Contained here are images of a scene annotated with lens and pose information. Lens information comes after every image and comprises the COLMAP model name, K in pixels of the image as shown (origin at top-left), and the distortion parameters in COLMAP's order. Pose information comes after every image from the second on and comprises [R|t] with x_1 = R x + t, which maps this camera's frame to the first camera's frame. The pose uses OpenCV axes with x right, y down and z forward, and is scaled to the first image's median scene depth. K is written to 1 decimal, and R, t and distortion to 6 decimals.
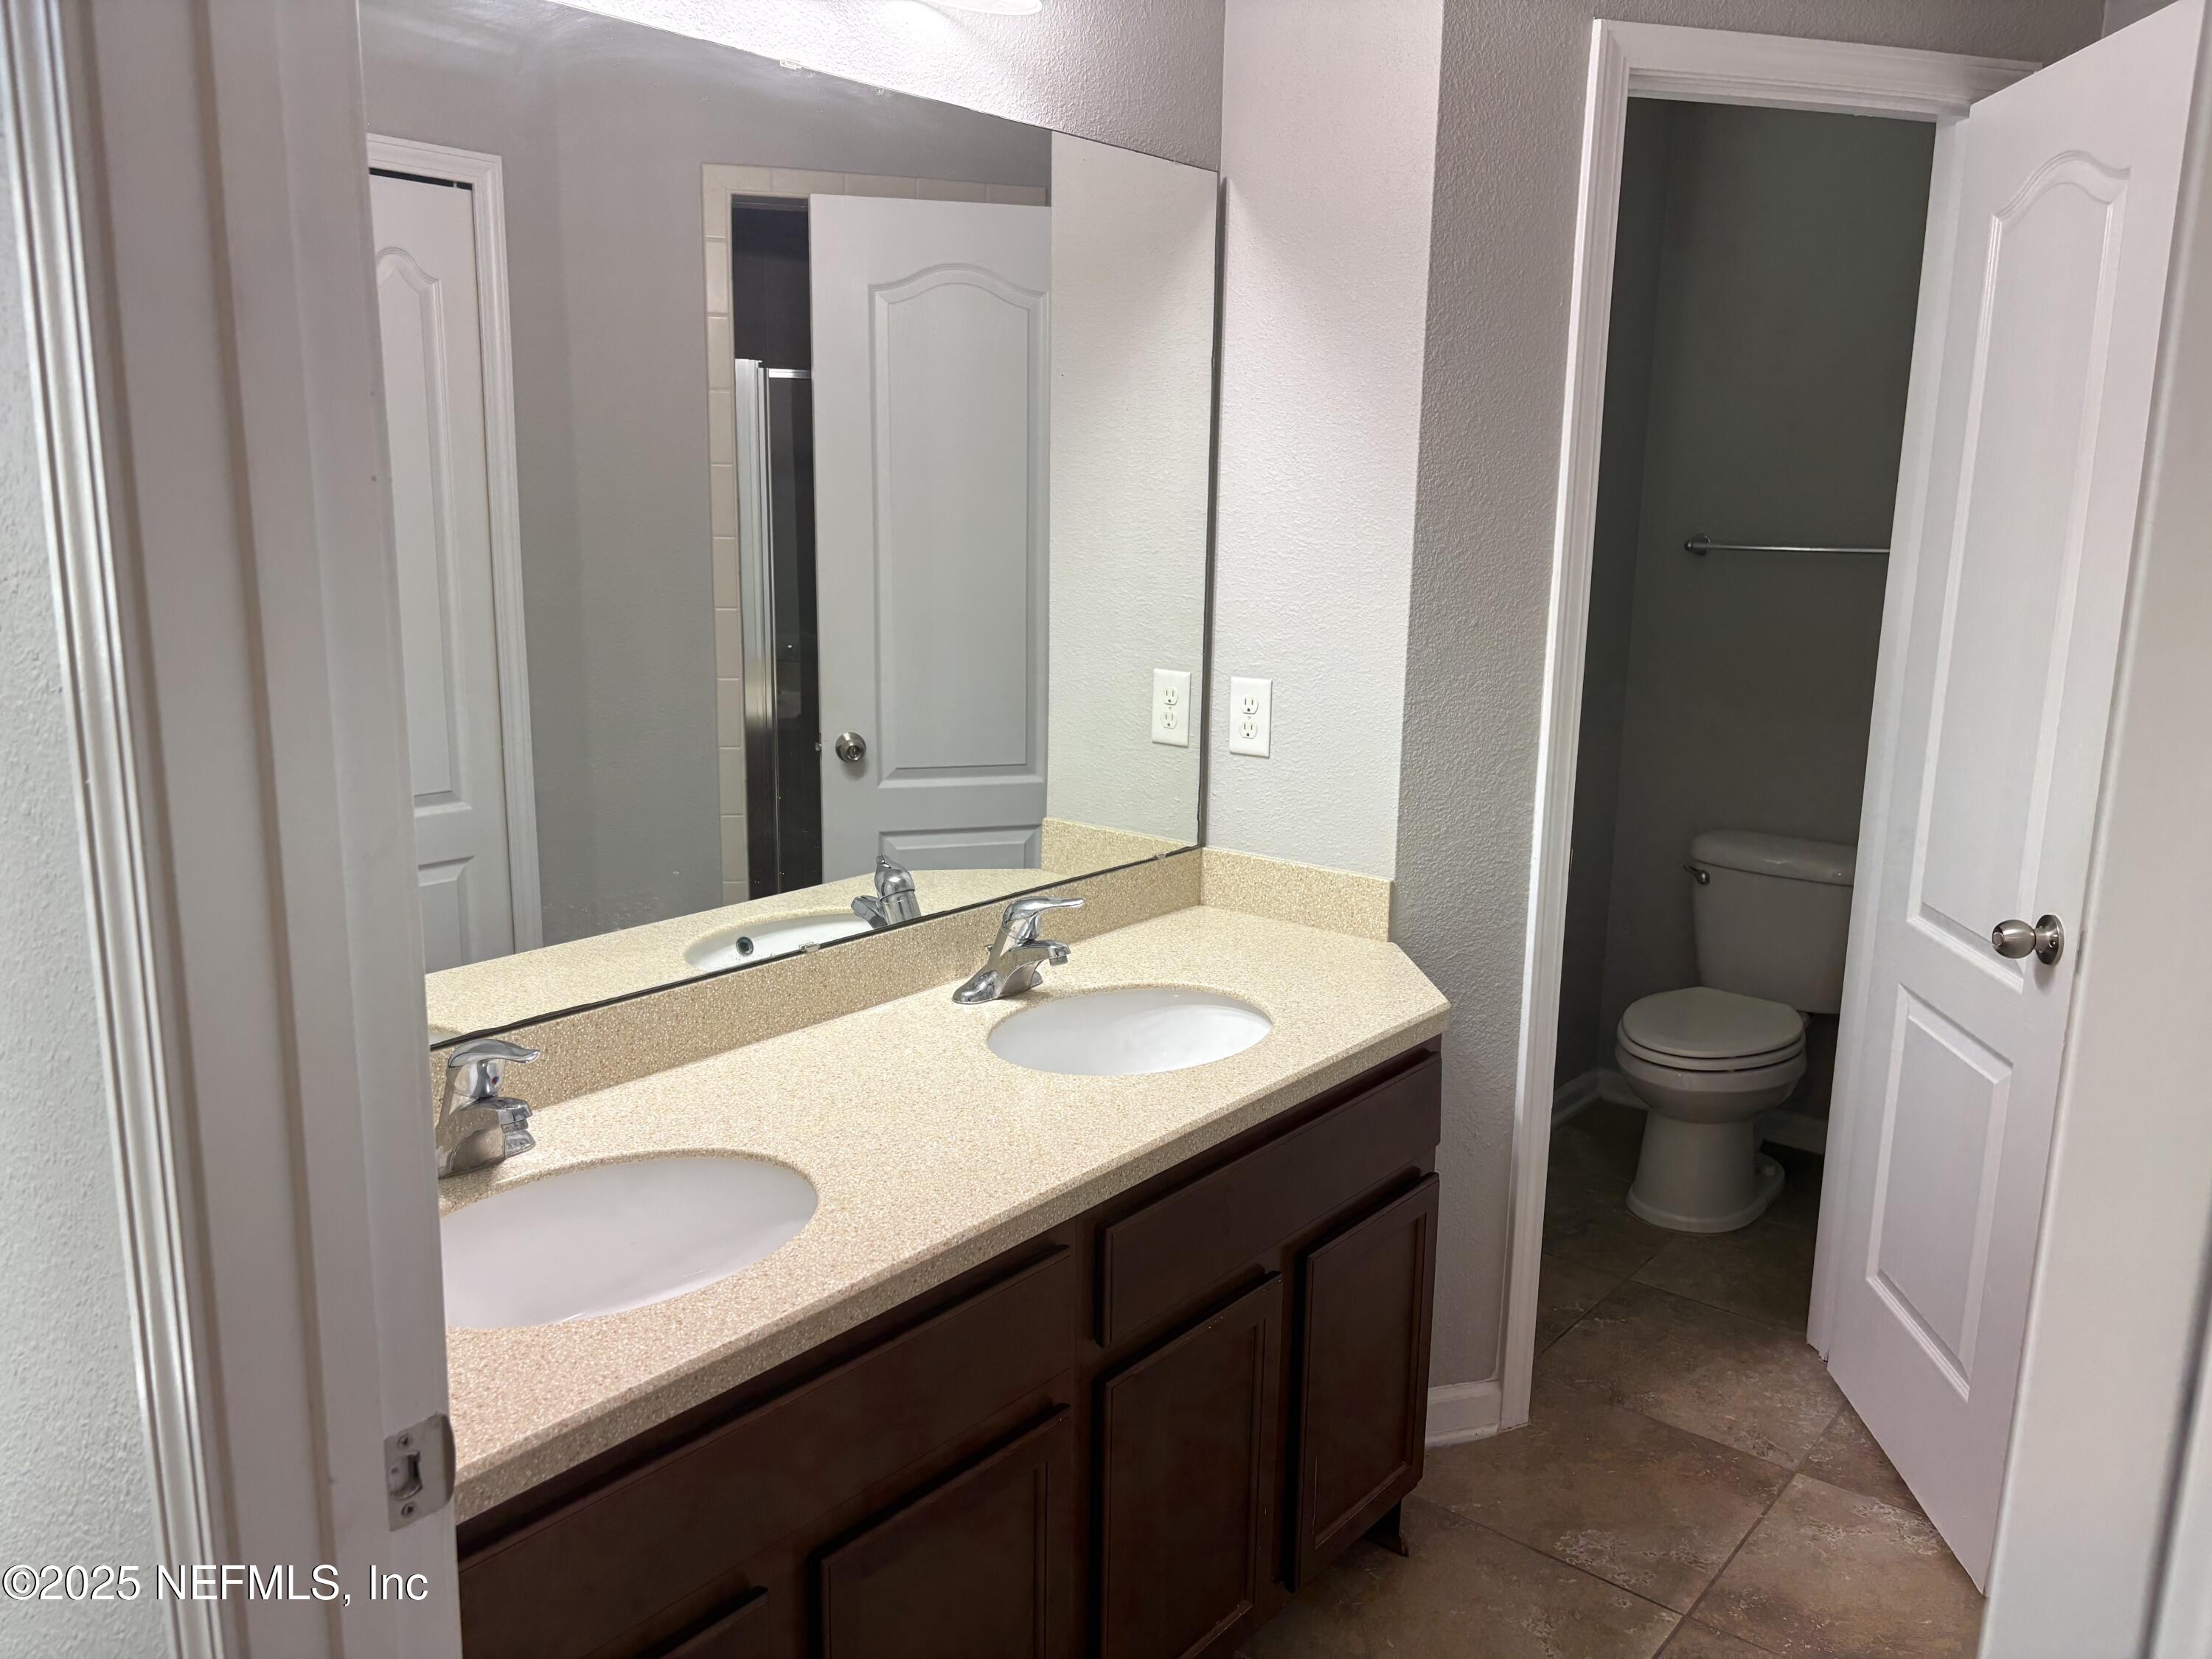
lens RADIAL K [[1666.1, 0, 1103.0], [0, 1666.1, 826.6], [0, 0, 1]] dist [0.054481, -0.064905]
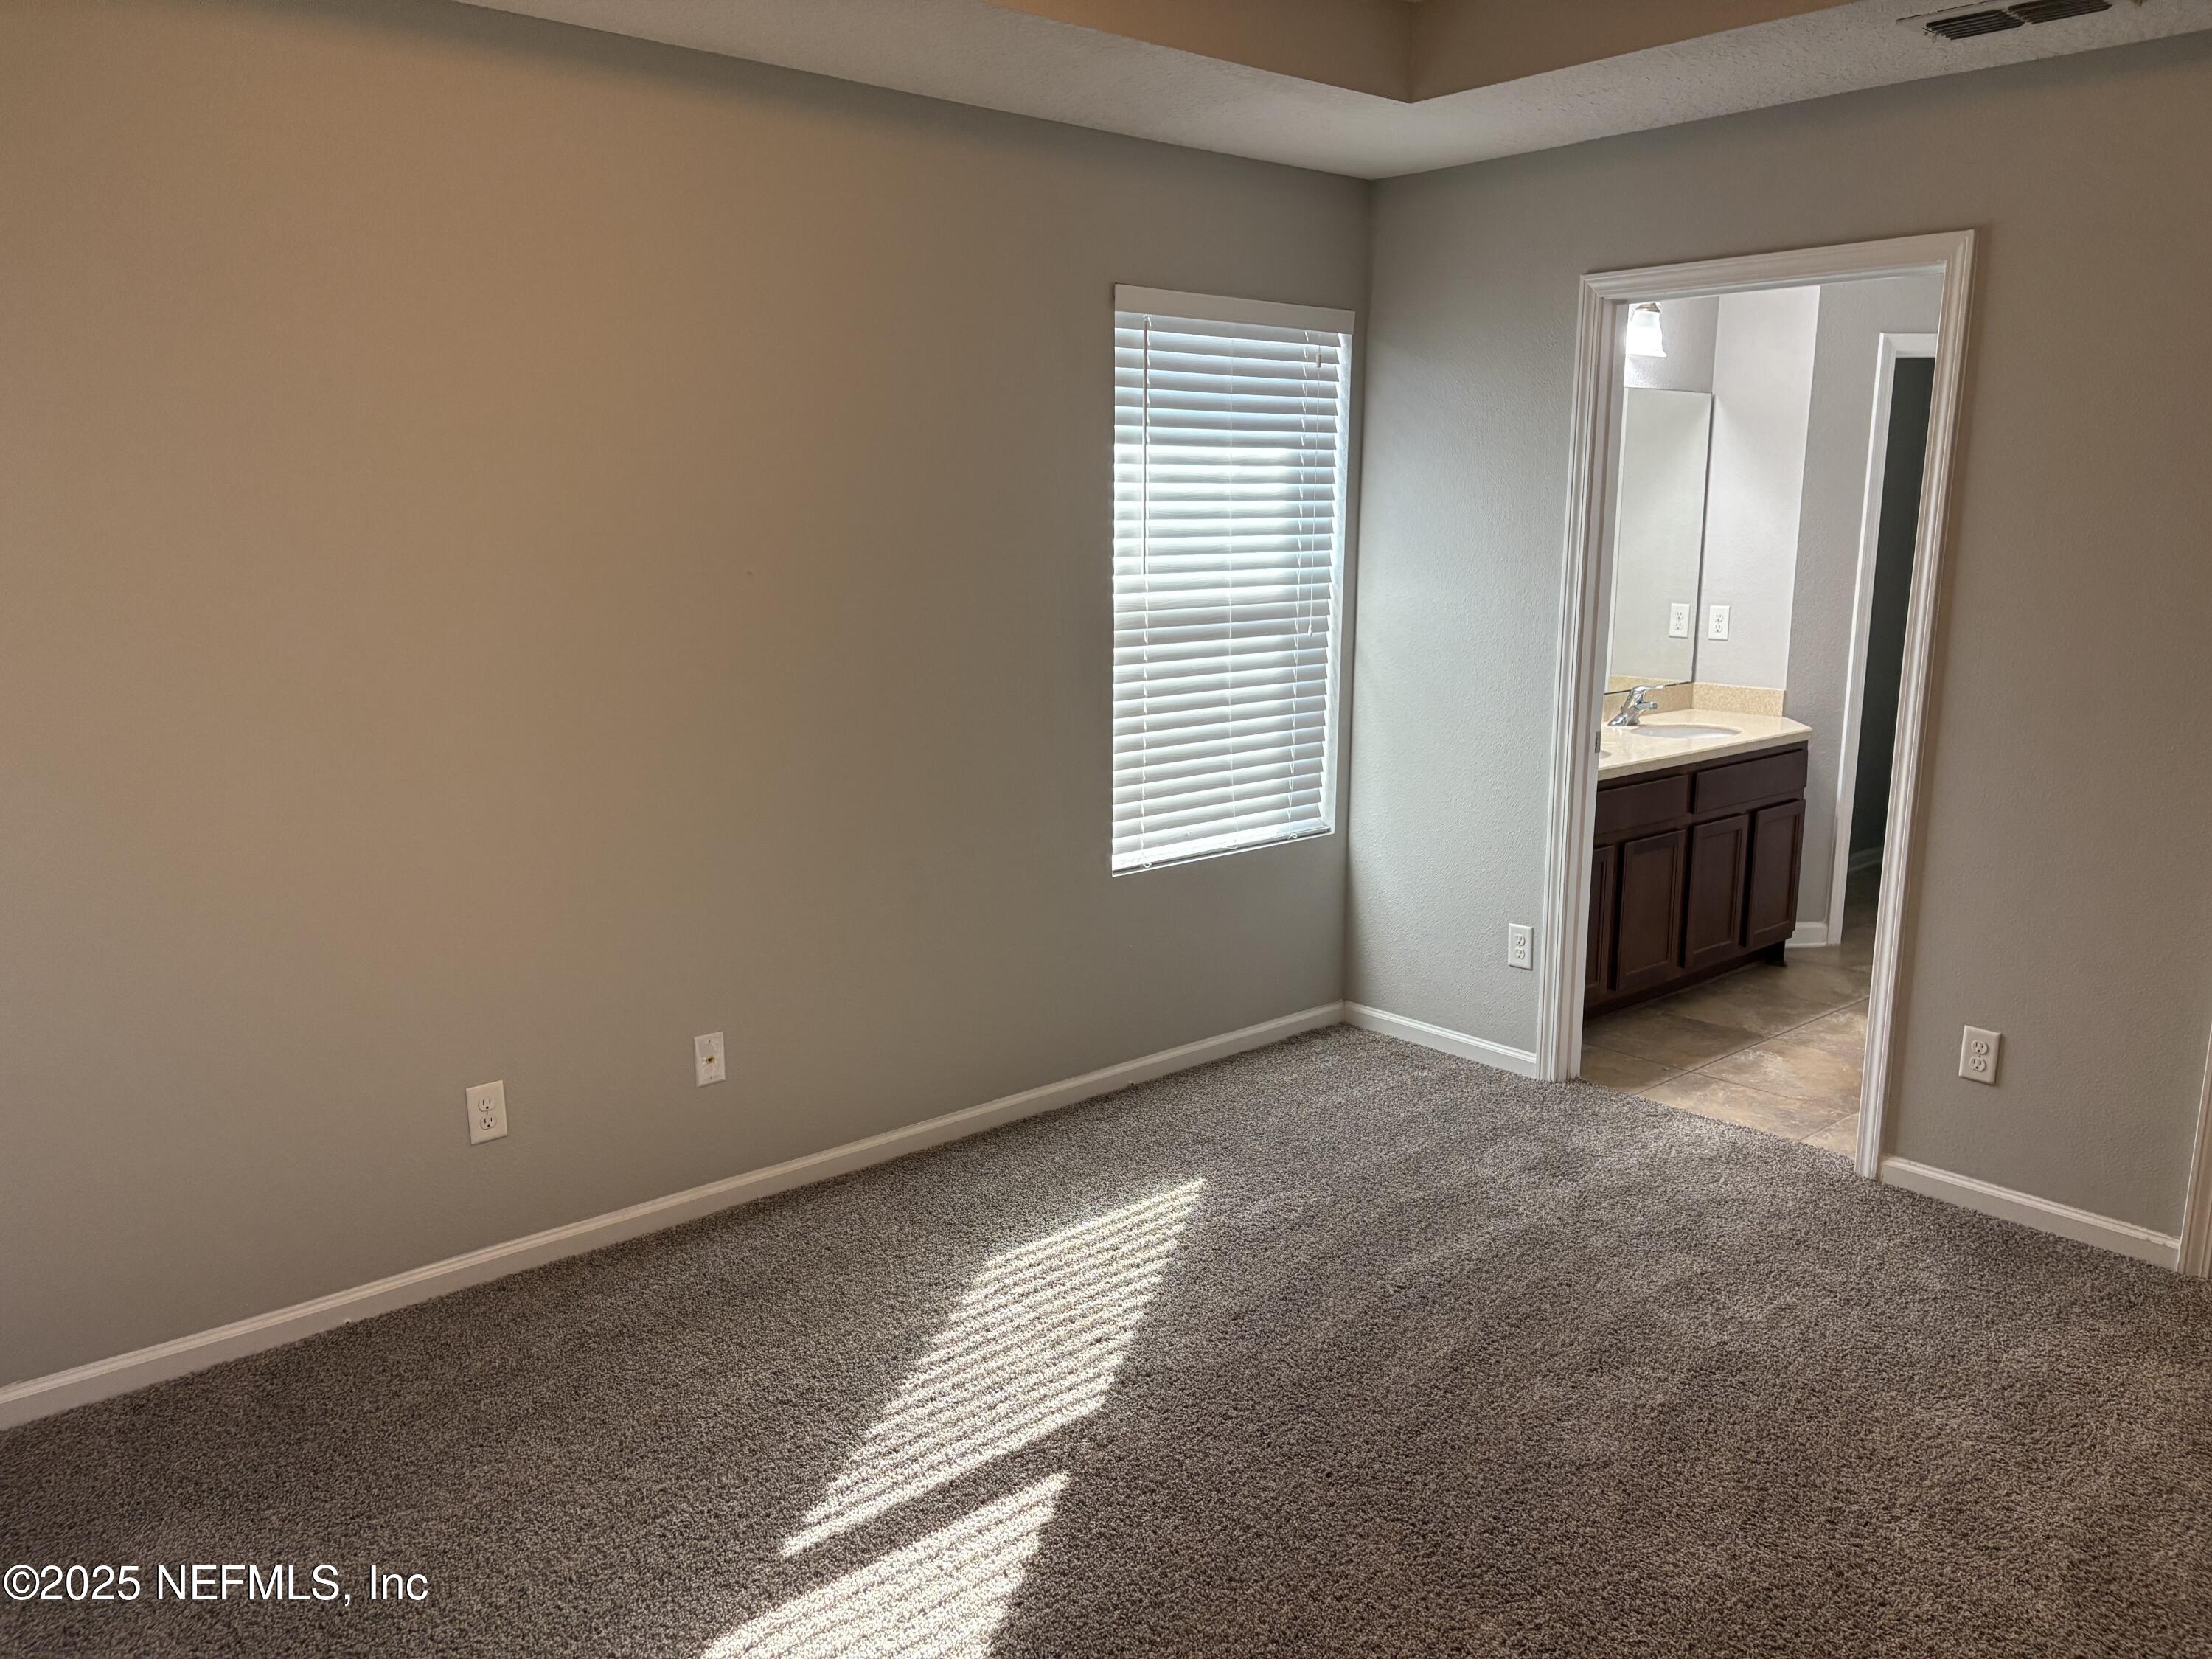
lens RADIAL K [[1666.1, 0, 1127.9], [0, 1666.1, 819.5], [0, 0, 1]] dist [0.054481, -0.064905]
pose [[0.987791, 0.018461, -0.154687, -0.357078], [-0.020272, 0.999743, -0.010138, 0.247106], [0.154460, 0.013150, 0.987912, -1.419057]]
